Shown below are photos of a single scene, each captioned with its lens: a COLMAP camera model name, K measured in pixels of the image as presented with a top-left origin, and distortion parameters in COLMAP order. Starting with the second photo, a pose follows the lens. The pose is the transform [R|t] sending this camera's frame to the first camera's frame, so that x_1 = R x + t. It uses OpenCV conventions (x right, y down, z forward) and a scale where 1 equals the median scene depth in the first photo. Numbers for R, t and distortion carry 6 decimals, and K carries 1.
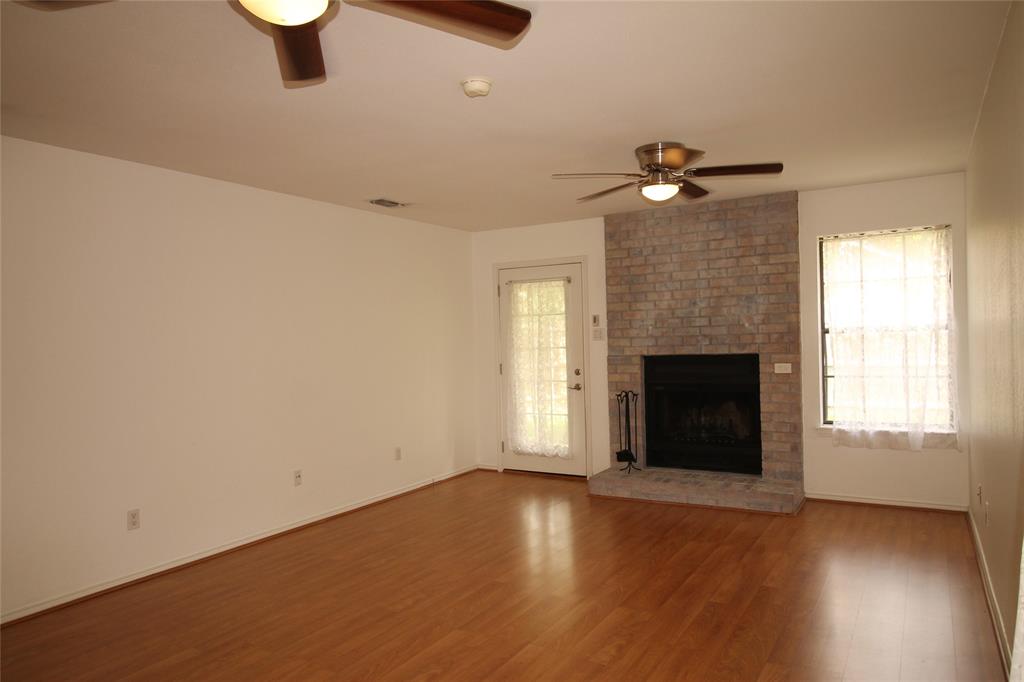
lens RADIAL K [[688.6, 0, 513.9], [0, 688.6, 340.7], [0, 0, 1]] dist [0.010469, -0.010149]
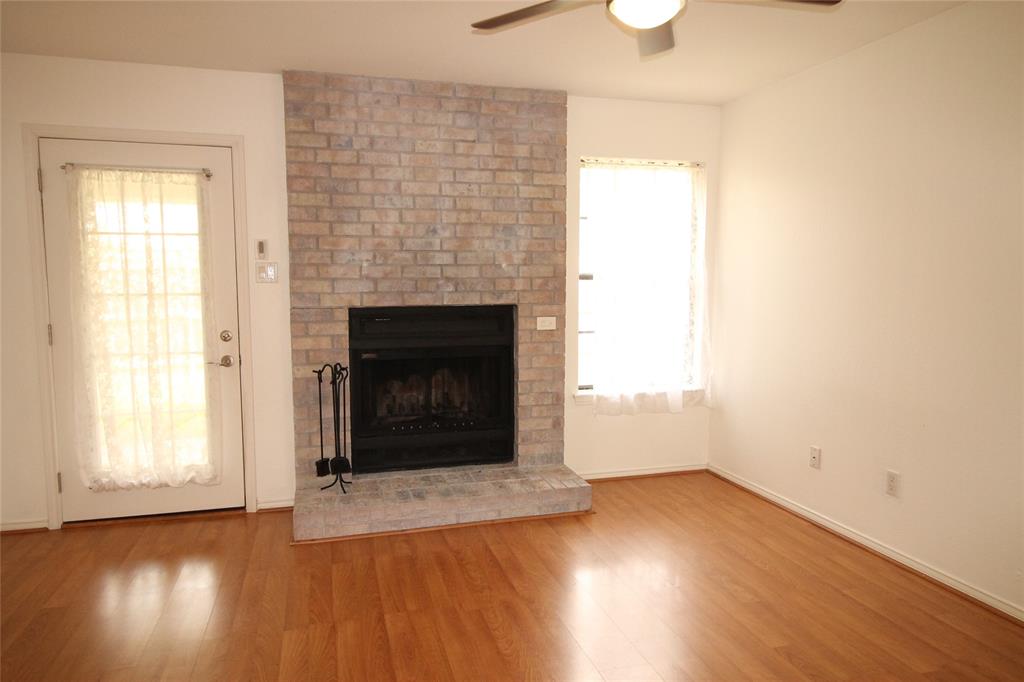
lens RADIAL K [[688.6, 0, 512.0], [0, 688.6, 344.3], [0, 0, 1]] dist [0.010469, -0.010149]
pose [[0.687343, -0.042662, 0.725079, -0.181890], [-0.013399, 0.997359, 0.071383, 0.007973], [-0.726209, -0.058780, 0.684956, 0.457293]]
